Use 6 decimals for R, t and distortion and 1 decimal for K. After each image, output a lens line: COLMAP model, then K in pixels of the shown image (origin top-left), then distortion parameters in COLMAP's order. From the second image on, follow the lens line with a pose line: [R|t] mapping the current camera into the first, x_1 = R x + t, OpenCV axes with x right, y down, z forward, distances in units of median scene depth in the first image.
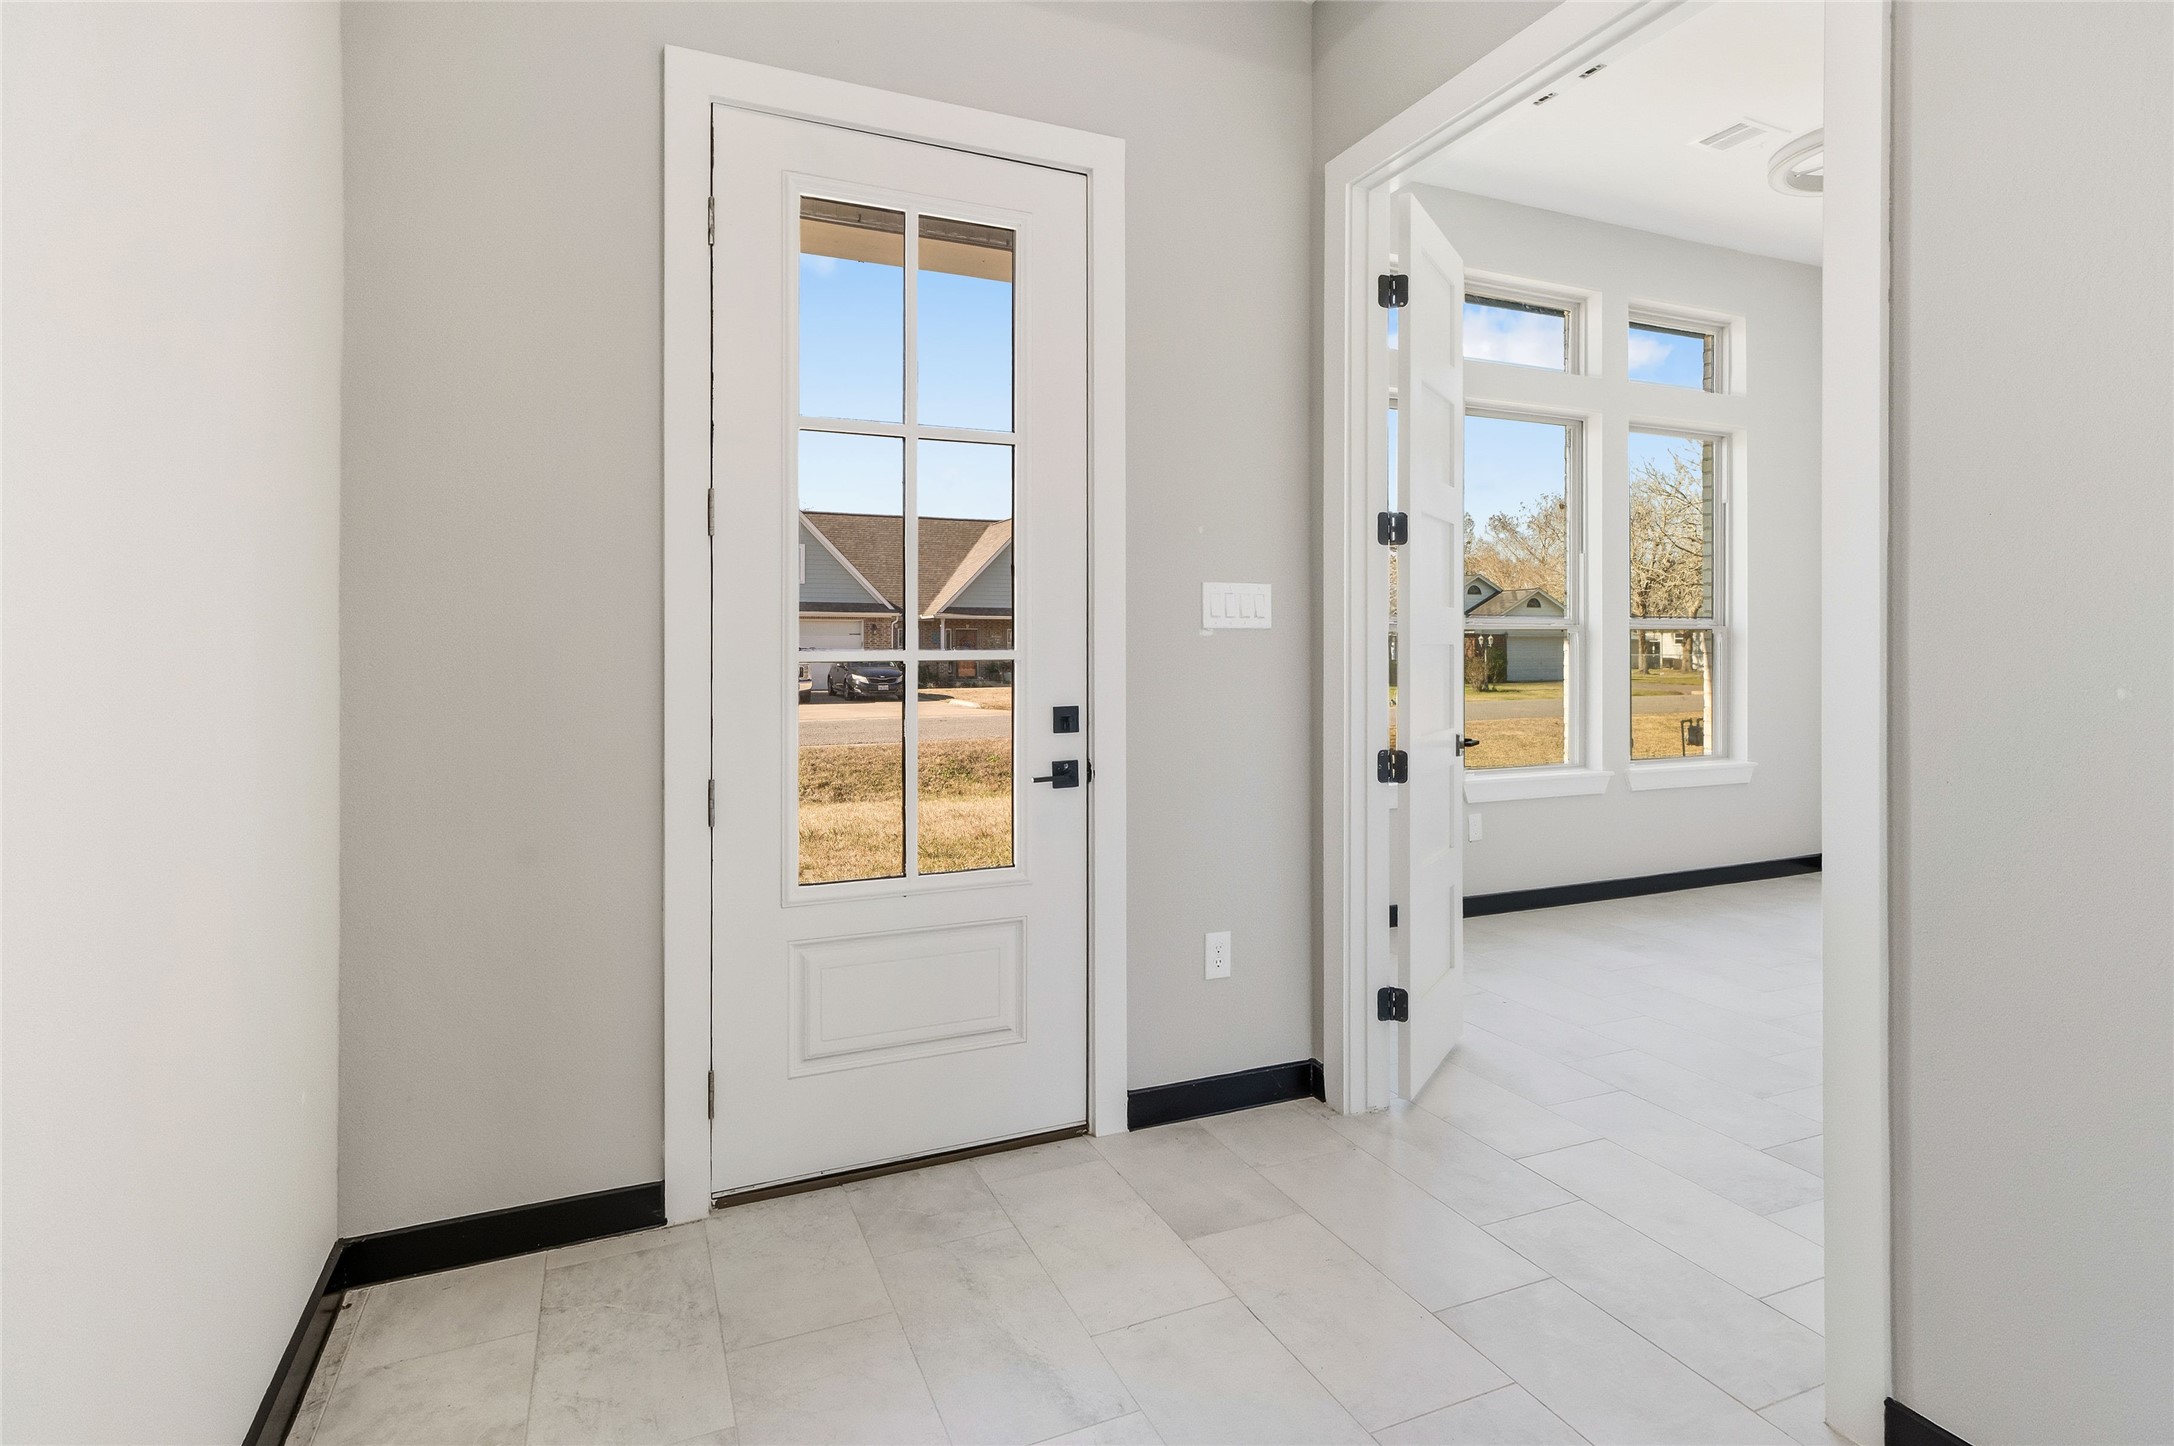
lens RADIAL K [[1081.6, 0, 1087.6], [0, 1081.6, 647.7], [0, 0, 1]] dist [-0.002417, -0.000290]
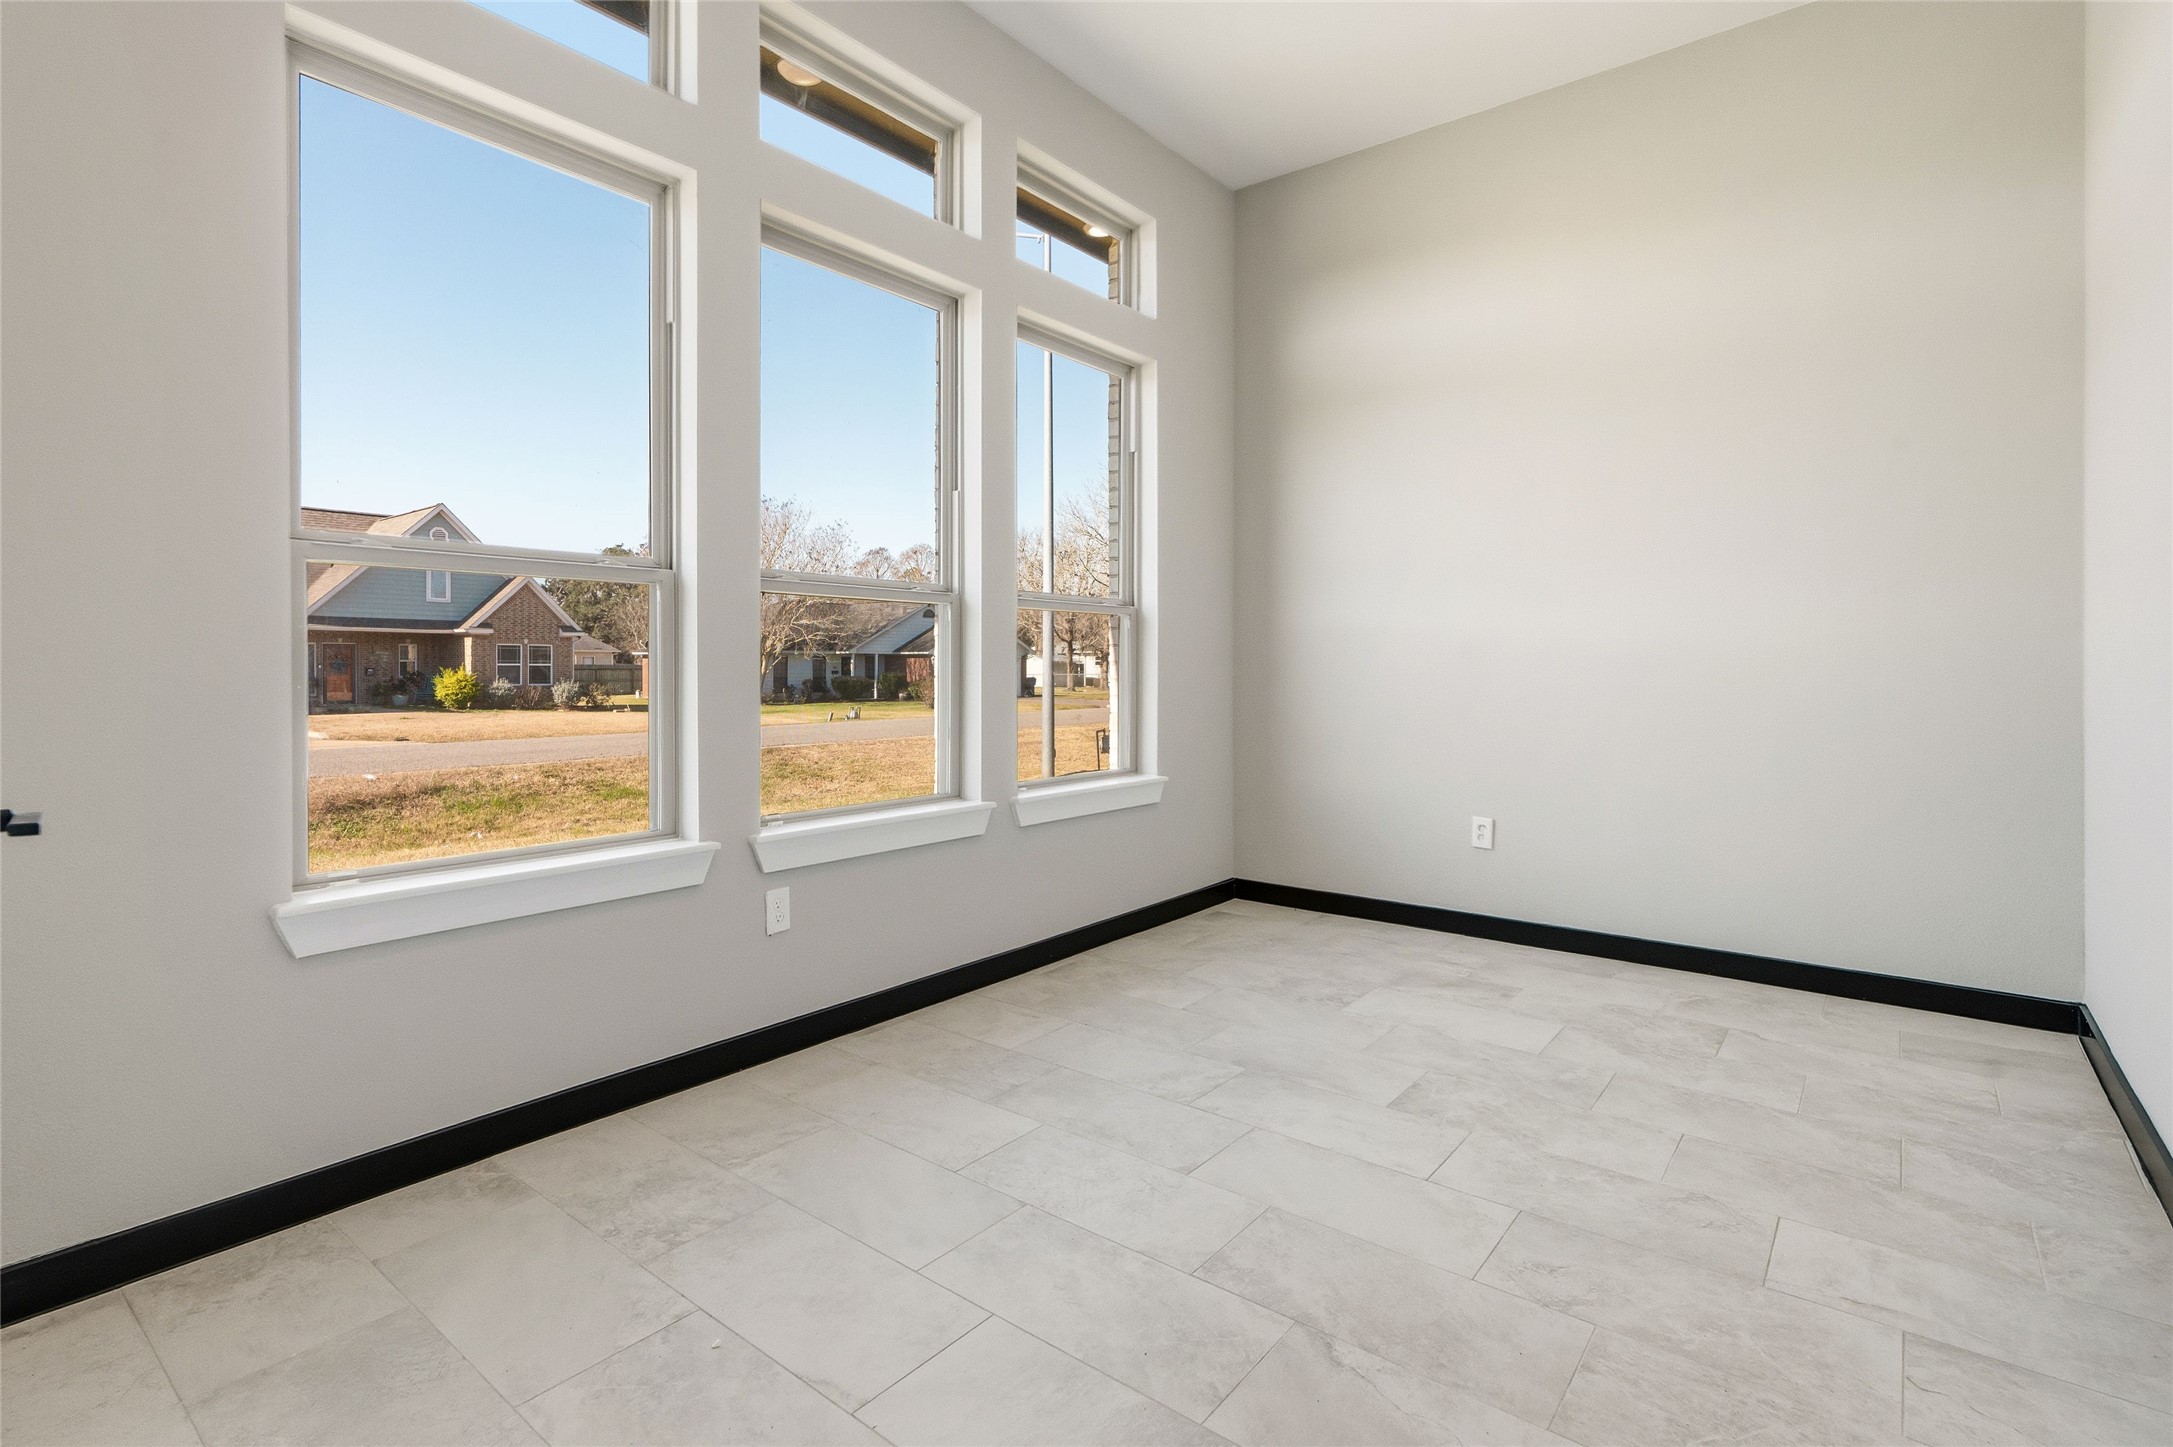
lens RADIAL K [[1020.4, 0, 1083.8], [0, 1020.4, 673.1], [0, 0, 1]] dist [-0.002929, -0.000636]
pose [[0.884309, -0.001209, 0.466901, 0.061747], [0.000111, 0.999997, 0.002379, 0.007835], [-0.466903, -0.002052, 0.884306, 0.105247]]
